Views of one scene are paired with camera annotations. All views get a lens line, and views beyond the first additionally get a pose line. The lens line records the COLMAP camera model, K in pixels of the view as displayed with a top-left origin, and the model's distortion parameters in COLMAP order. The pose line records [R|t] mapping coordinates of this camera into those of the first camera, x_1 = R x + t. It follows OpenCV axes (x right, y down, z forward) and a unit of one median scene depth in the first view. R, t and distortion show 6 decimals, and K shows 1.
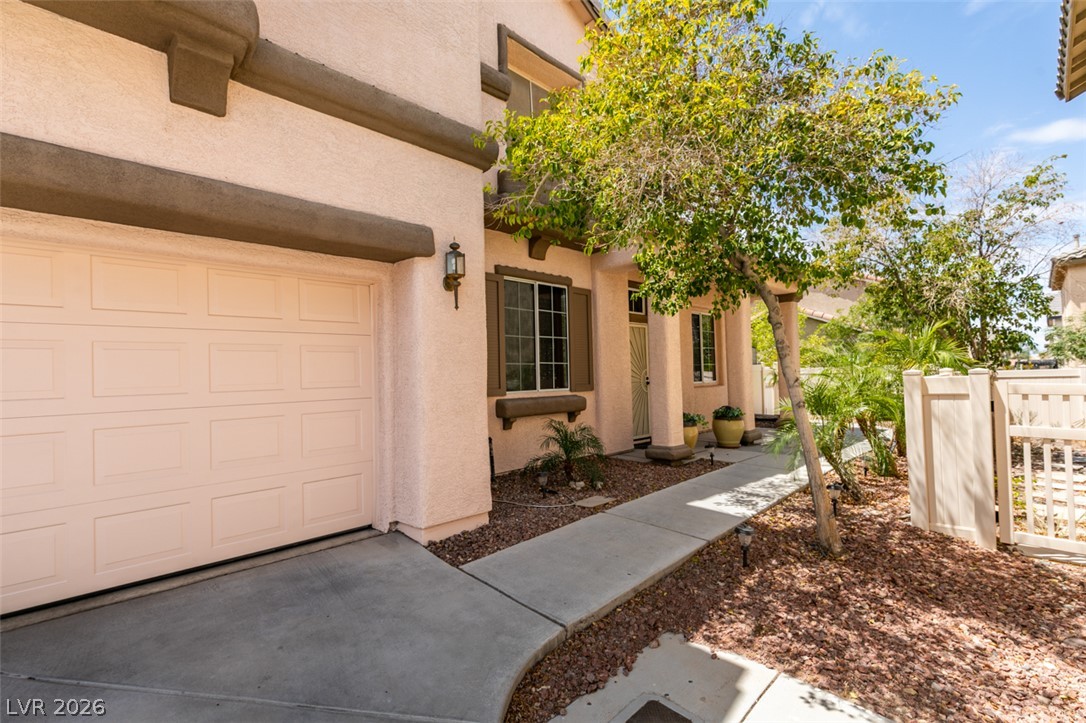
lens RADIAL K [[486.7, 0, 544.1], [0, 486.7, 362.3], [0, 0, 1]] dist [-0.000558, 0.000009]
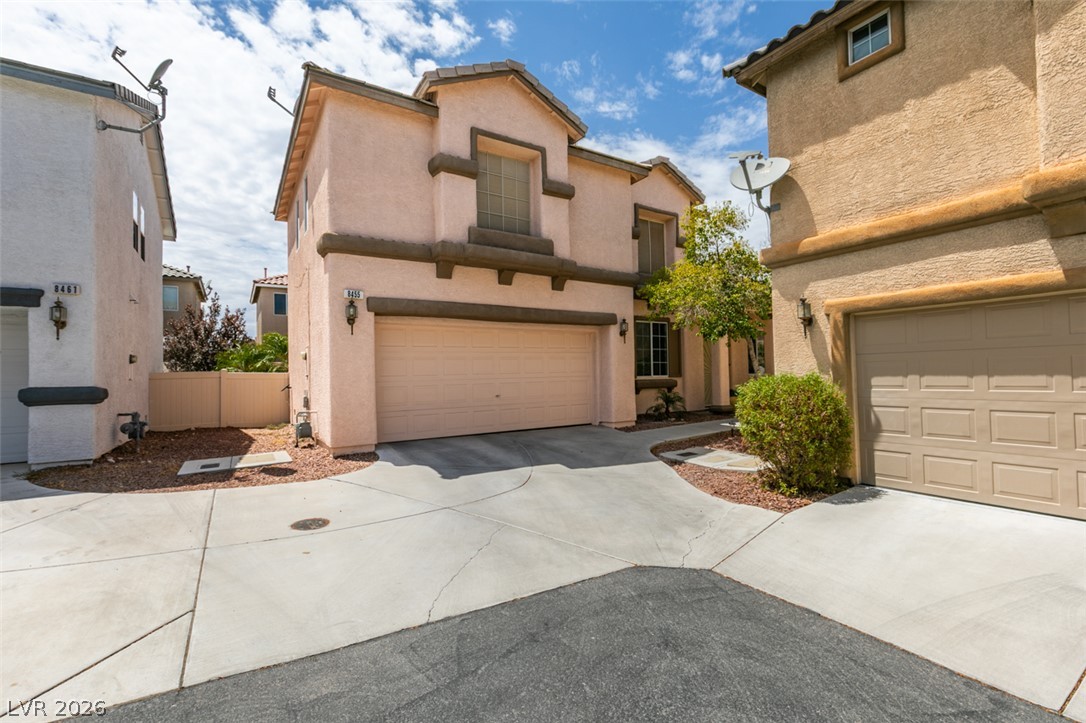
lens RADIAL K [[486.7, 0, 540.0], [0, 486.7, 362.1], [0, 0, 1]] dist [-0.000558, 0.000009]
pose [[0.978050, 0.004867, -0.208312, -0.072128], [-0.002843, 0.999946, 0.010014, -0.028644], [0.208349, -0.009202, 0.978011, -1.622658]]
